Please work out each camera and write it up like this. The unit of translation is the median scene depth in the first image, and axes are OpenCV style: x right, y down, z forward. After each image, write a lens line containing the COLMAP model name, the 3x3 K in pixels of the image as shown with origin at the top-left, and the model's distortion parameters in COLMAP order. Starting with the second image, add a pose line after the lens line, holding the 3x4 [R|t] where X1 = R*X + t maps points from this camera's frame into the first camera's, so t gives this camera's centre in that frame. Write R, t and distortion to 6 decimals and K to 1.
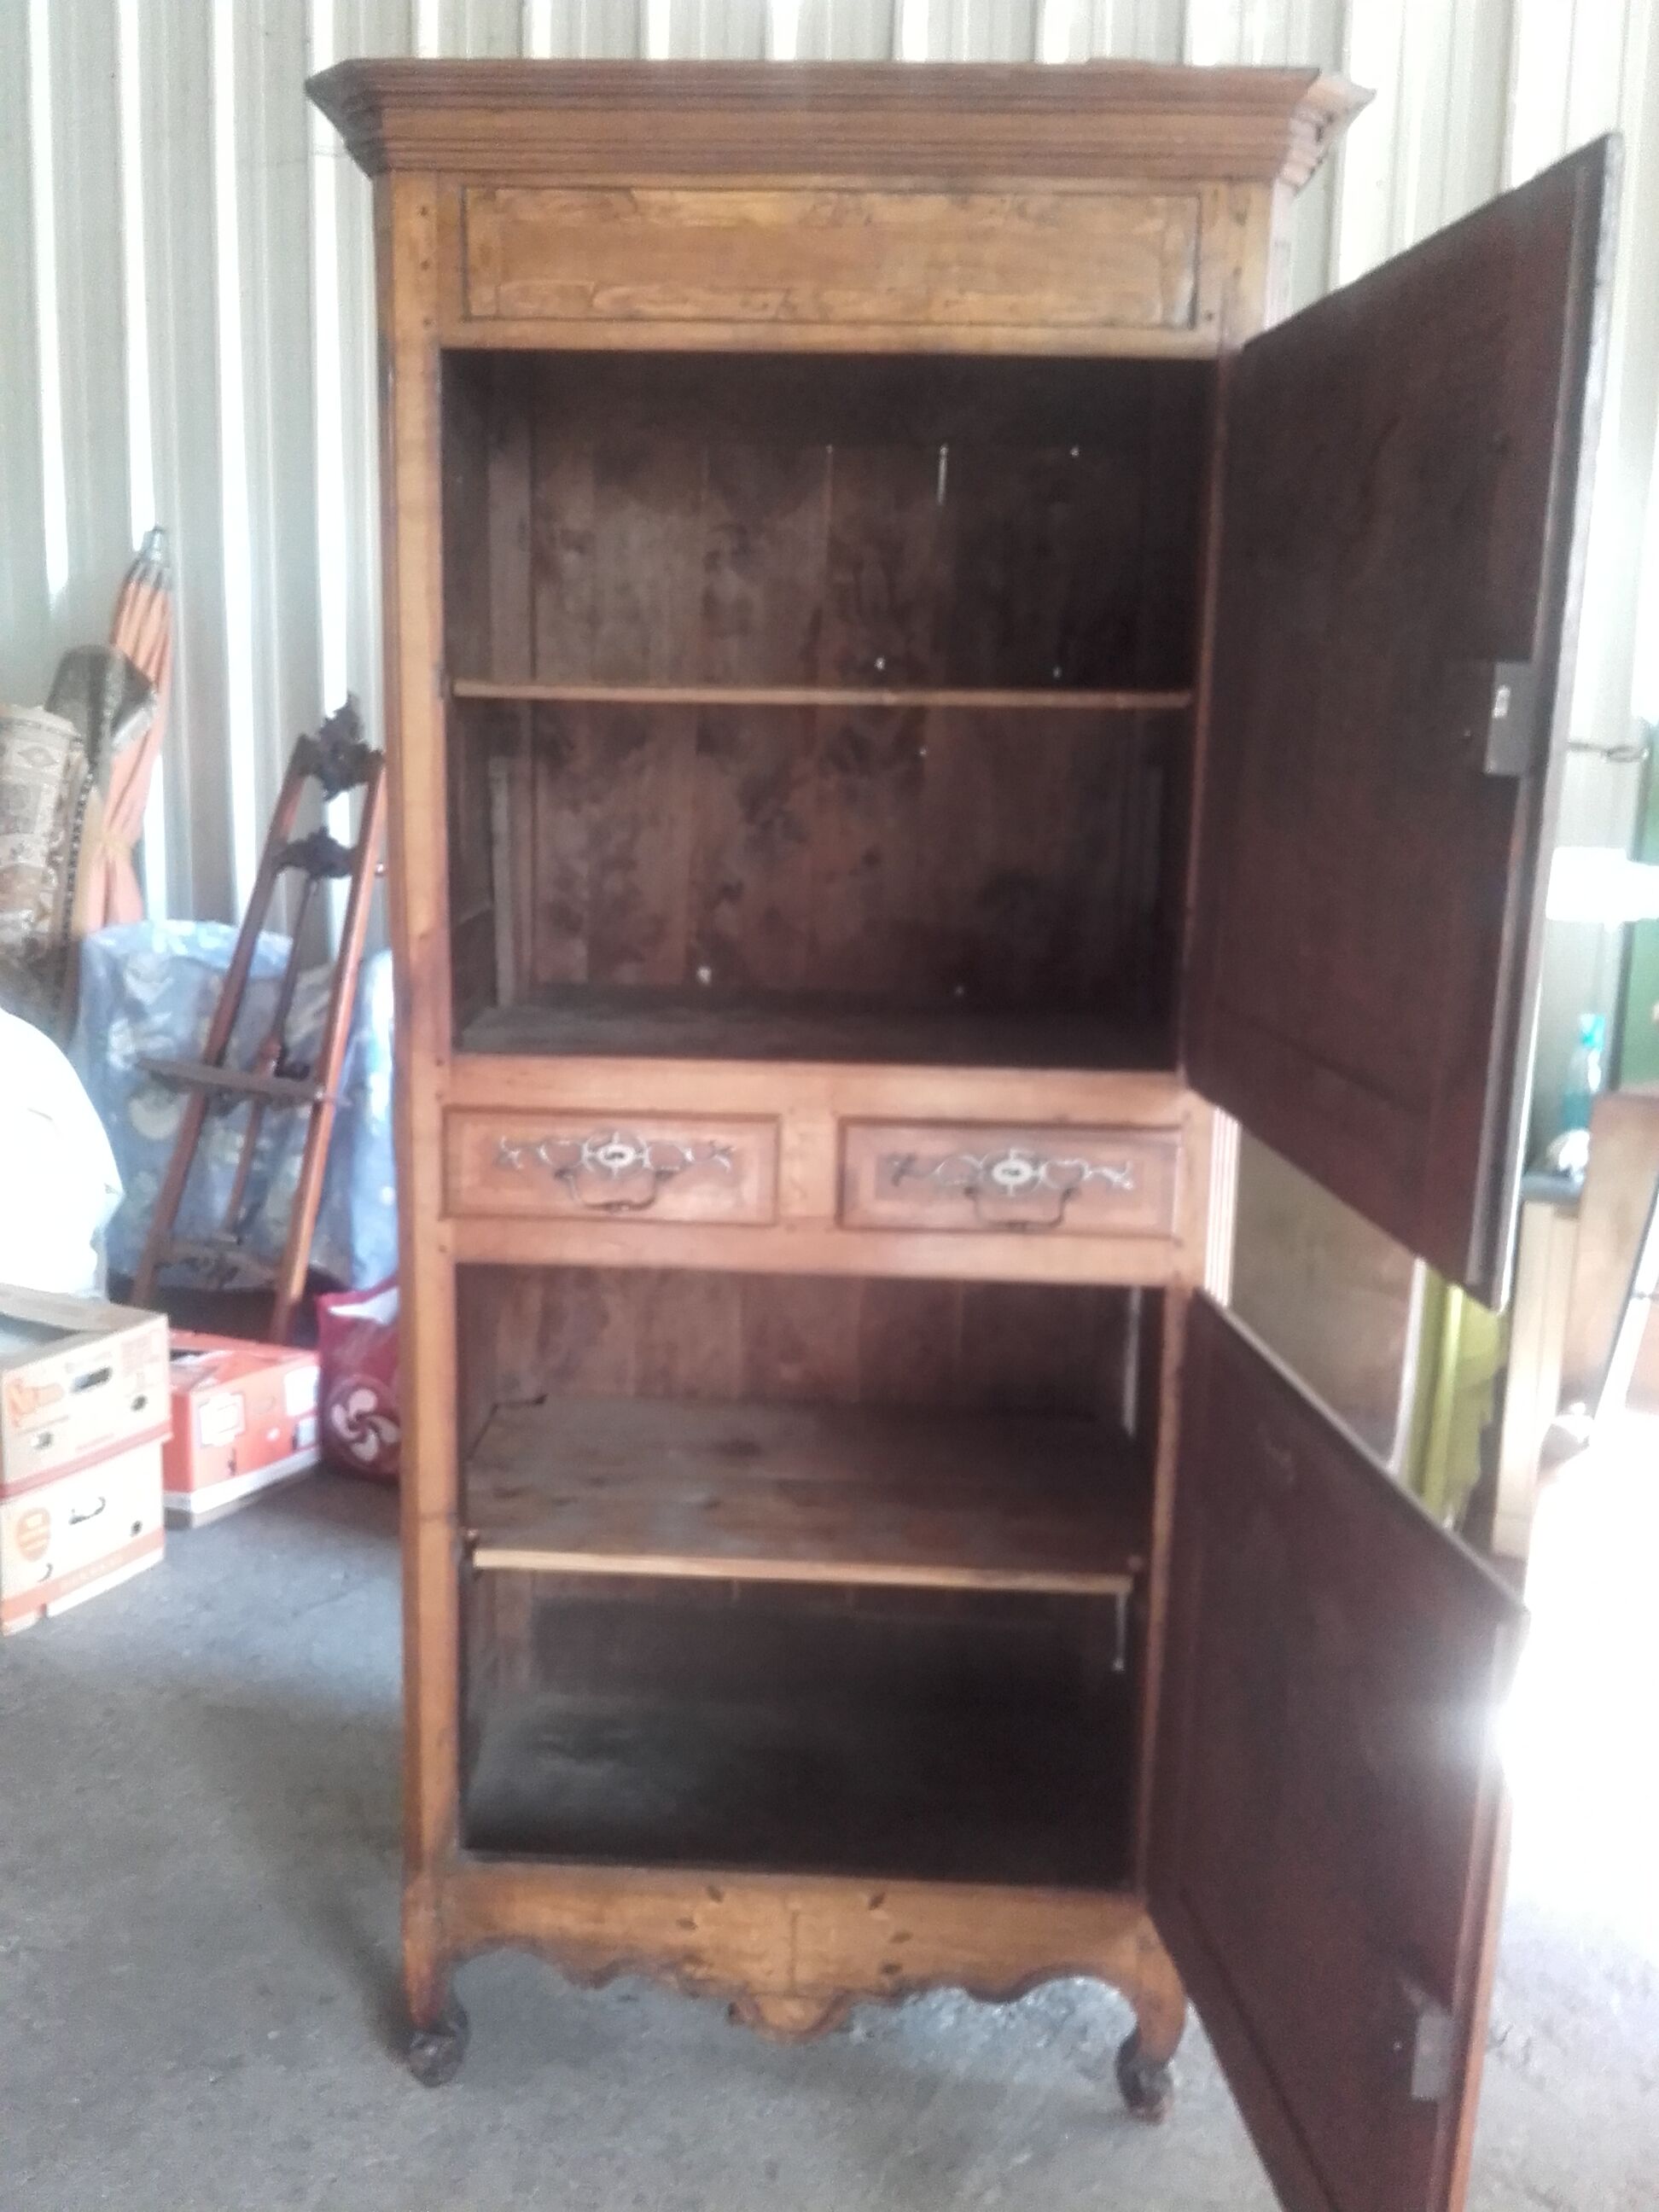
lens RADIAL K [[2030.2, 0, 829.5], [0, 2030.2, 1106.0], [0, 0, 1]] dist [0.081994, -0.159241]
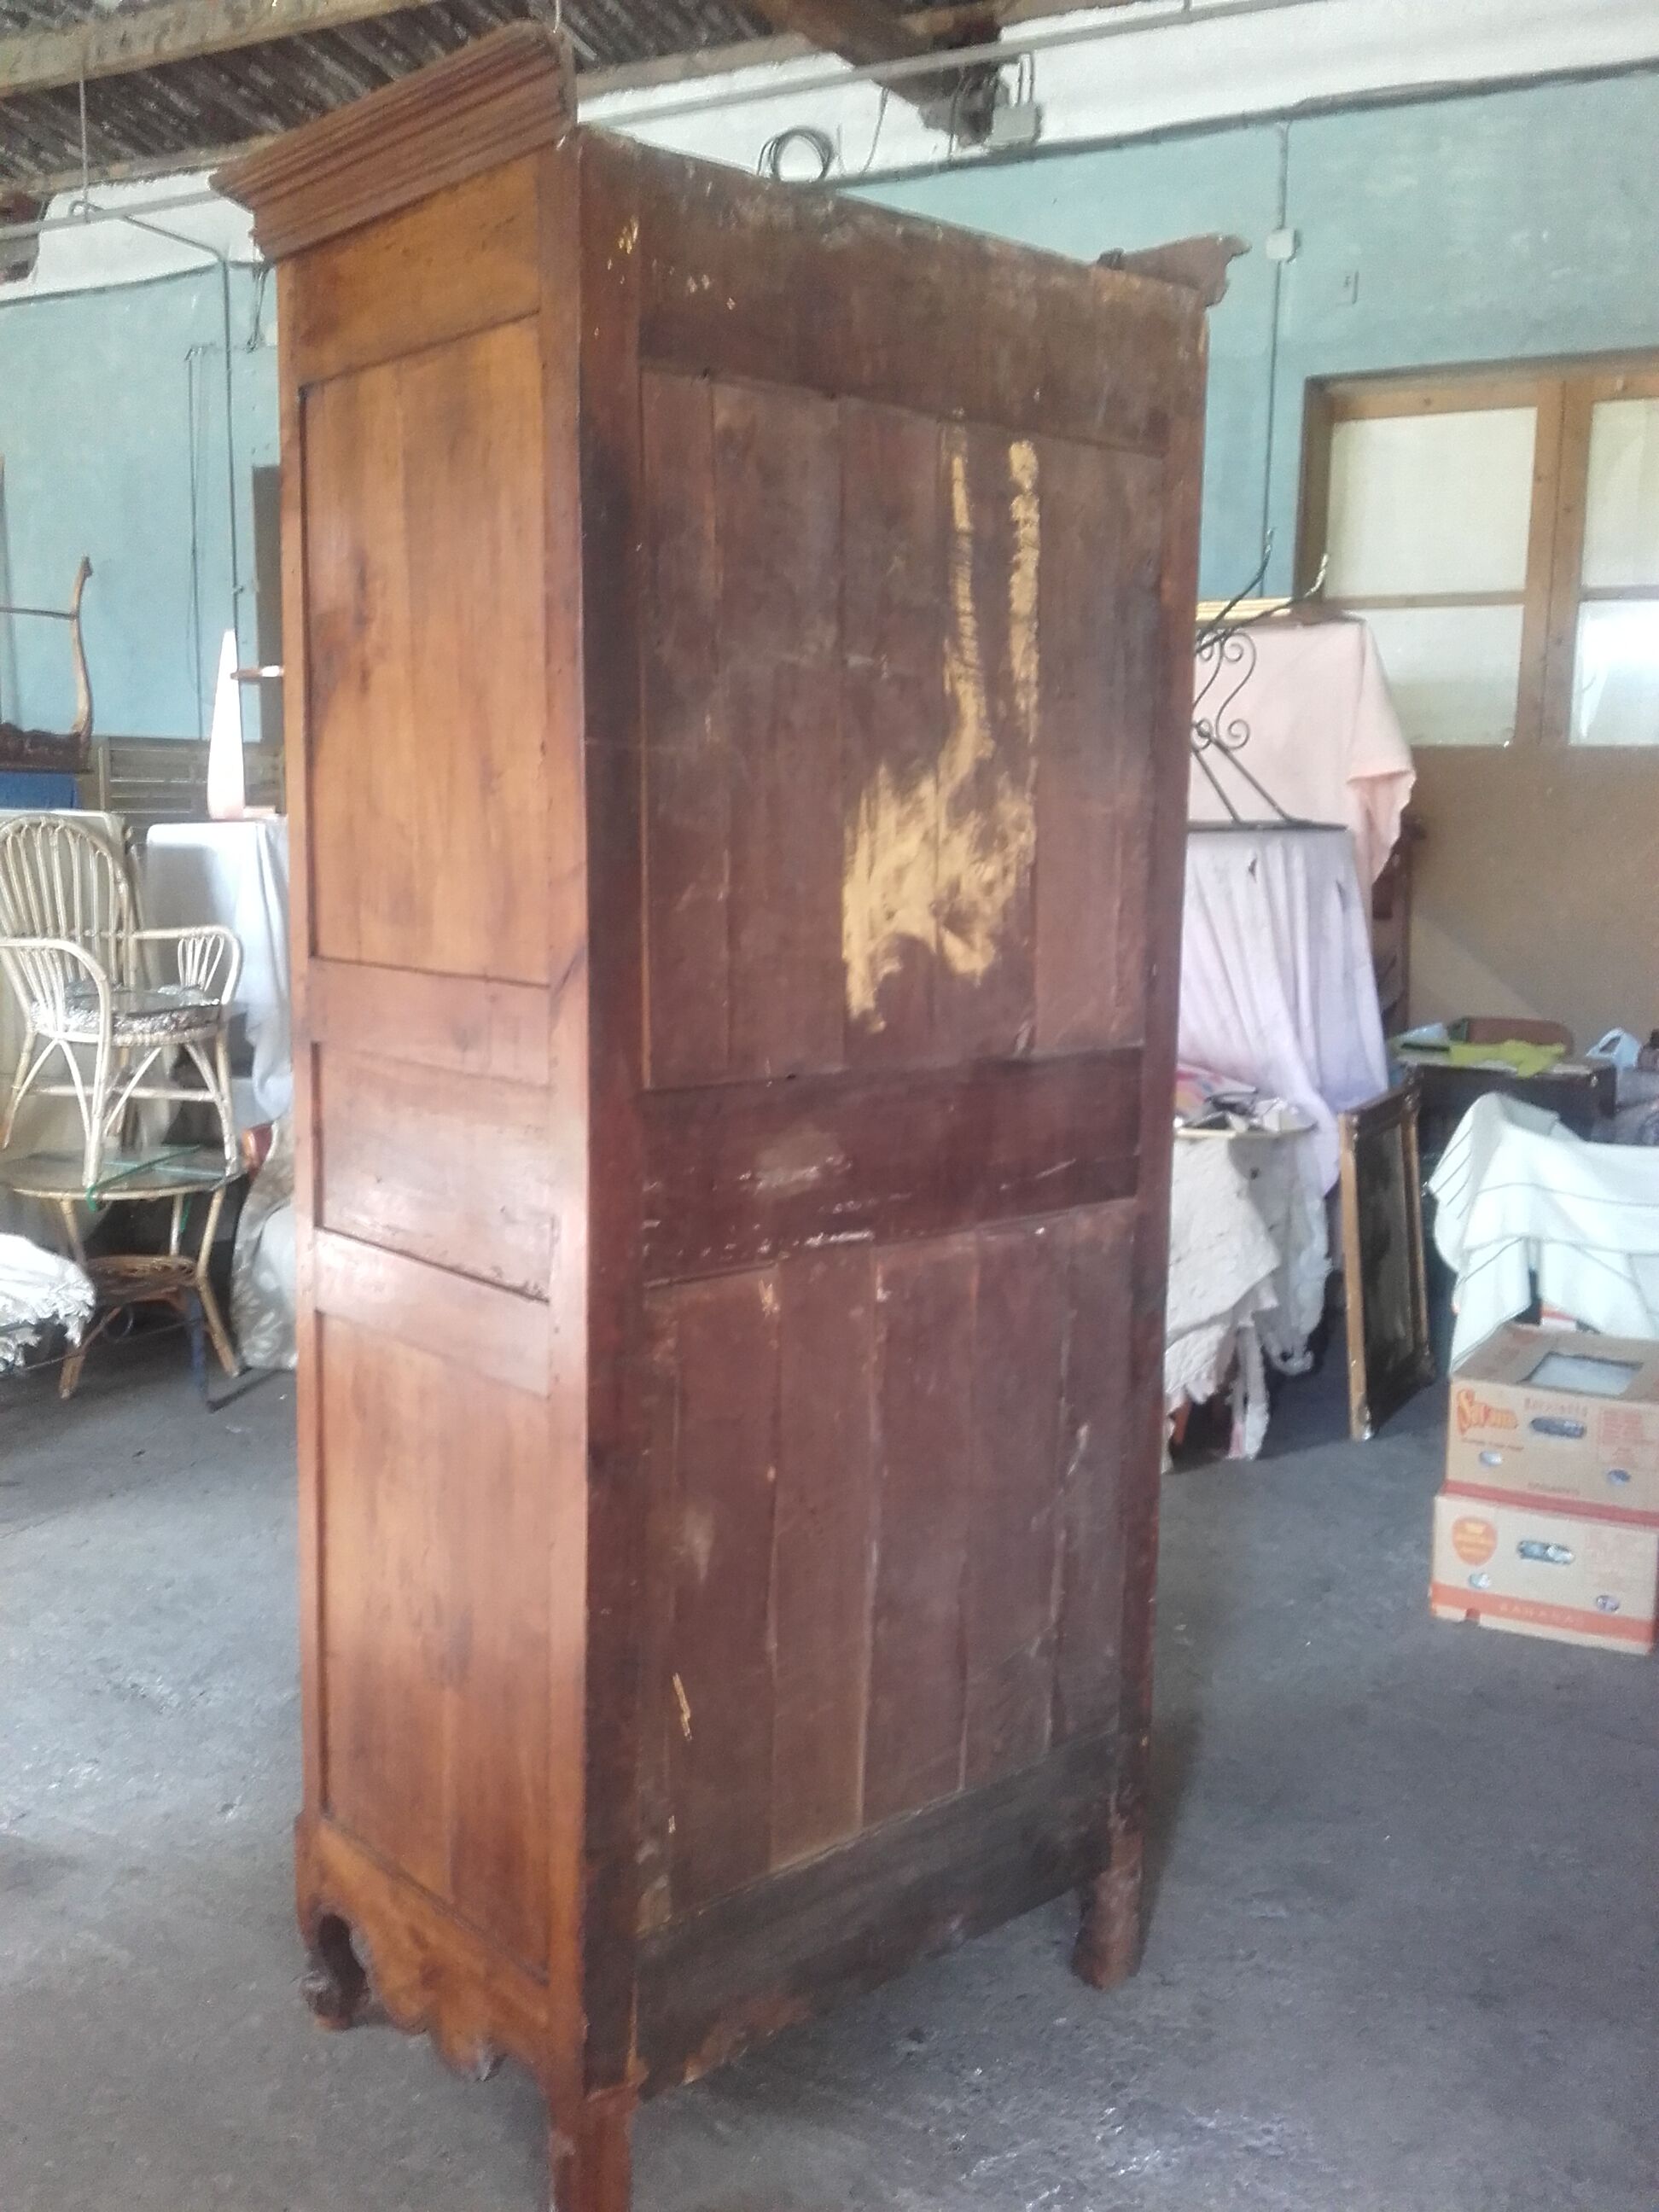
lens RADIAL K [[2117.6, 0, 829.5], [0, 2117.6, 1106.0], [0, 0, 1]] dist [0.084504, -0.200288]
pose [[-0.035768, 0.119093, -0.992239, 0.957337], [-0.197972, 0.972353, 0.123843, -0.116680], [0.979555, 0.200865, -0.011202, 0.839636]]
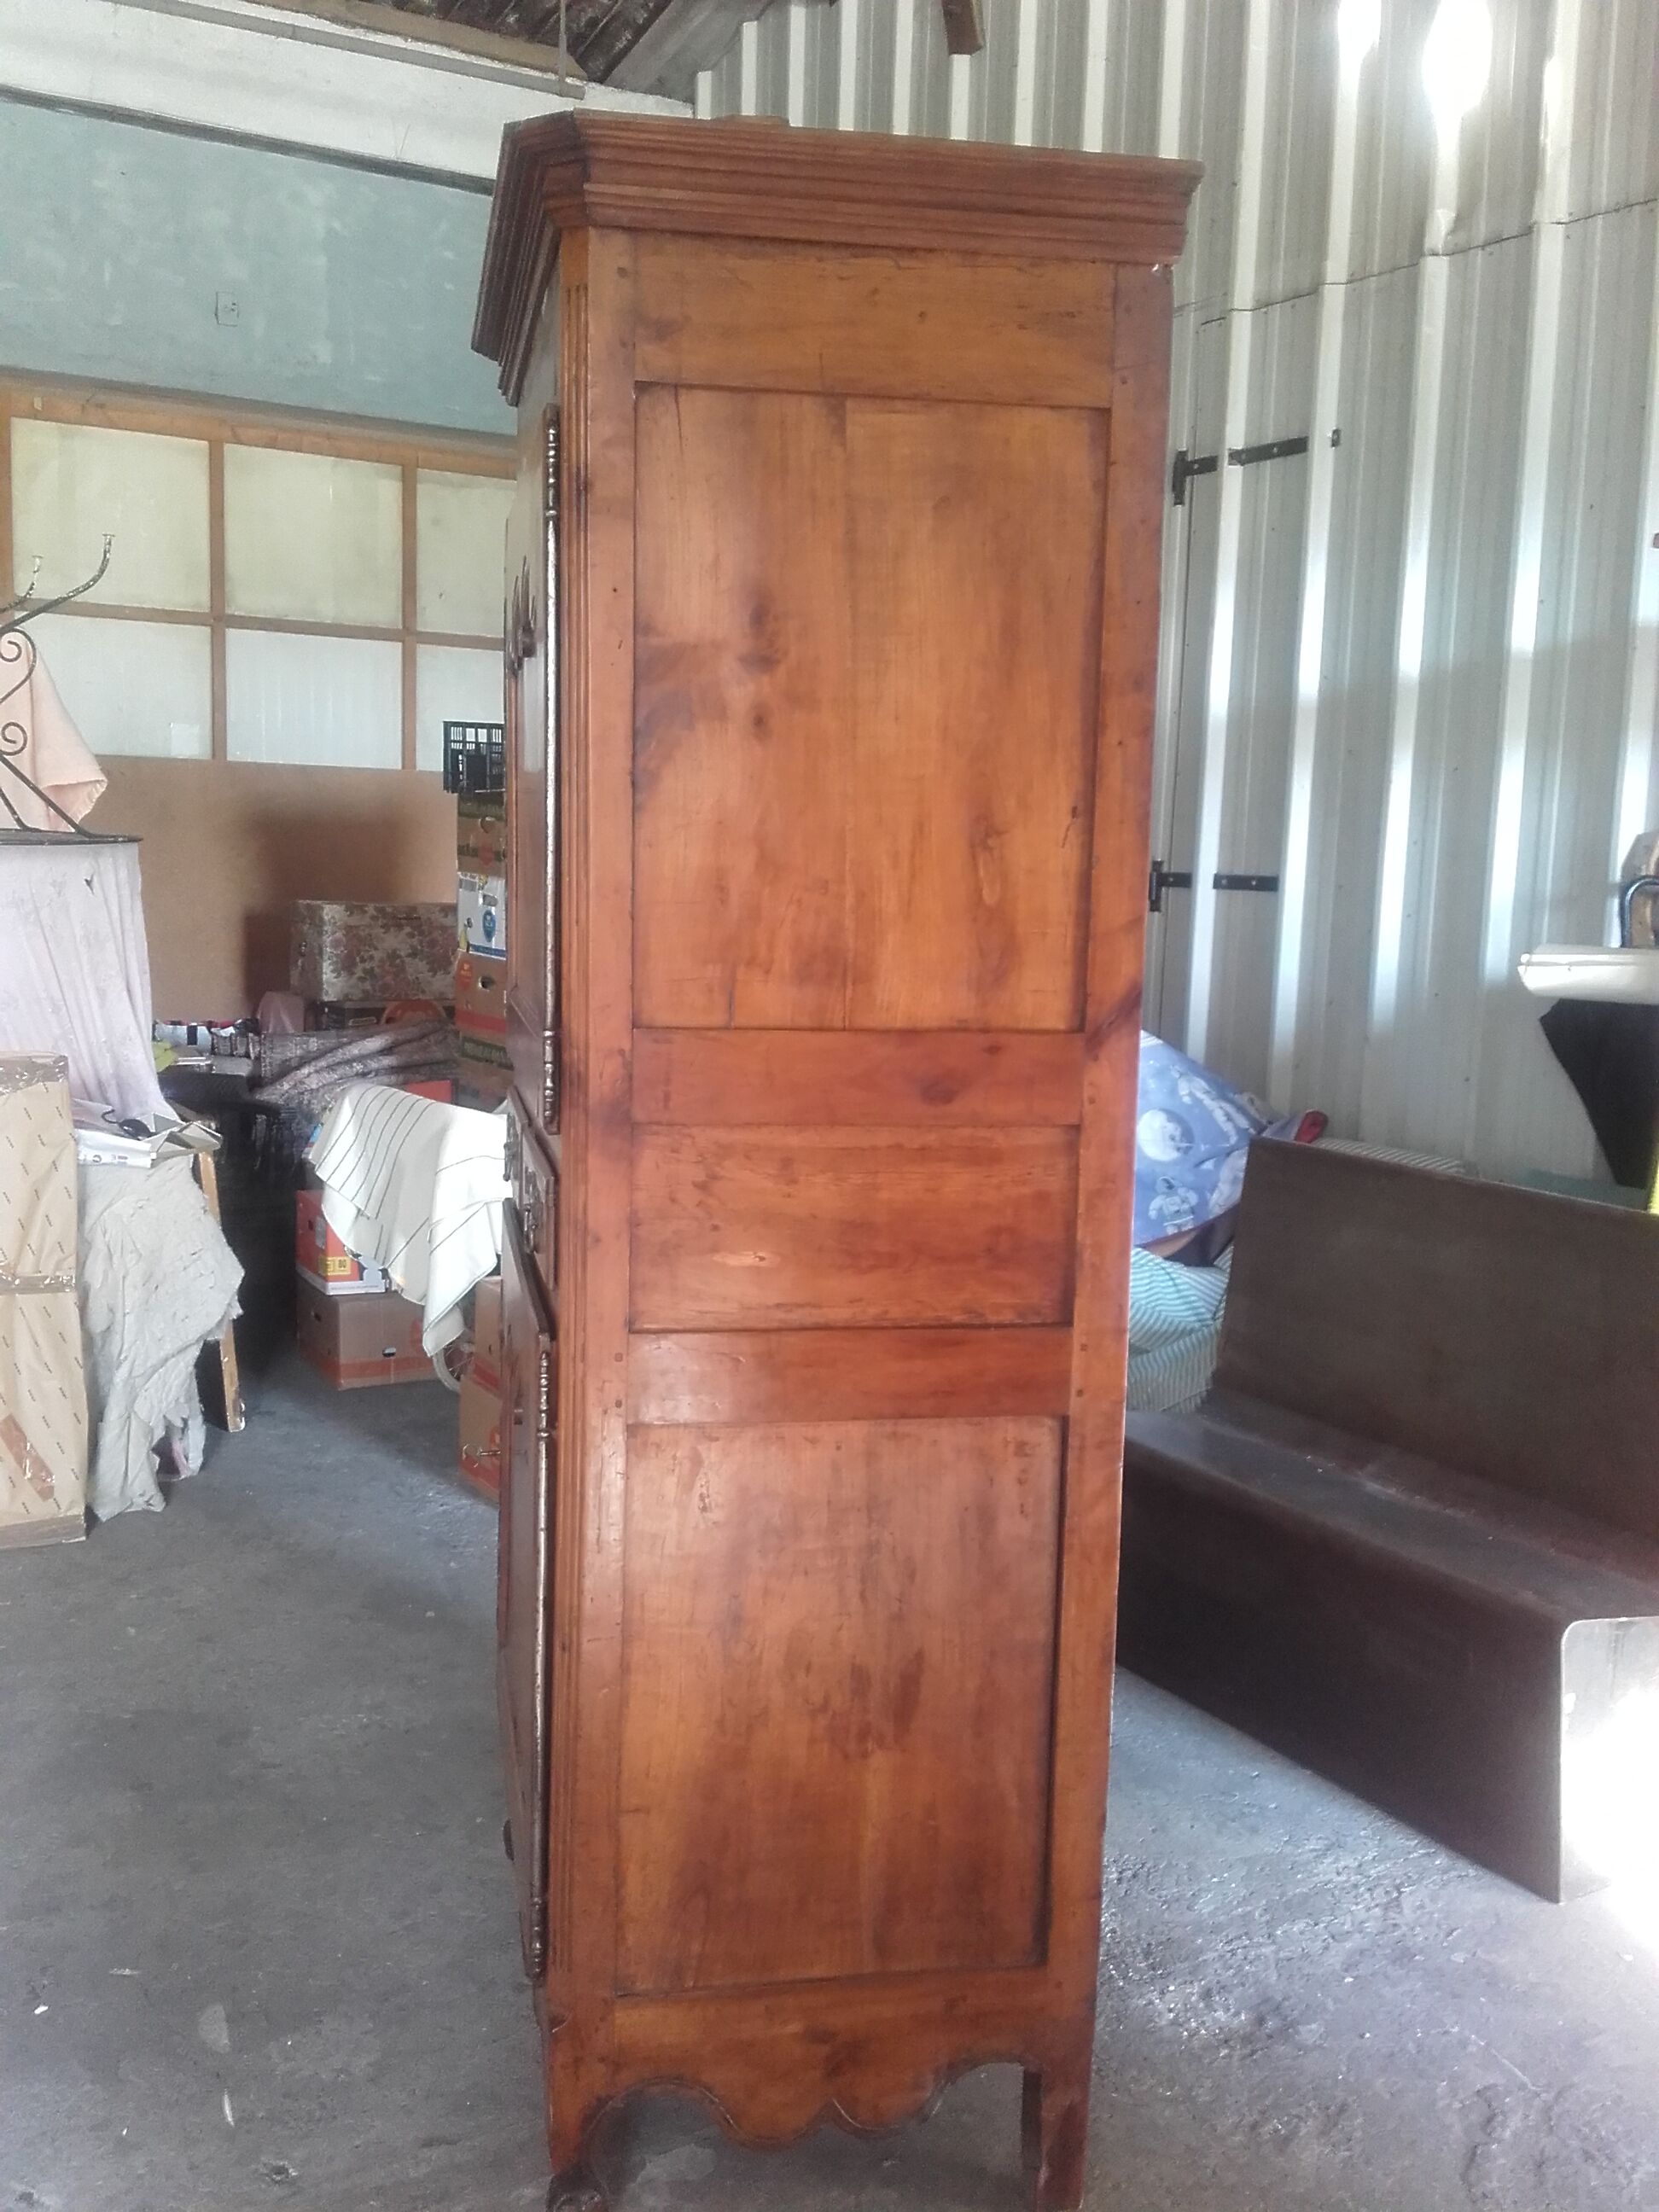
lens RADIAL K [[2030.2, 0, 829.5], [0, 2030.2, 1106.0], [0, 0, 1]] dist [0.081994, -0.159241]
pose [[0.855597, 0.069550, -0.512949, 0.508382], [-0.102469, 0.994080, -0.036132, 0.027916], [0.507399, 0.083476, 0.857659, -0.026752]]
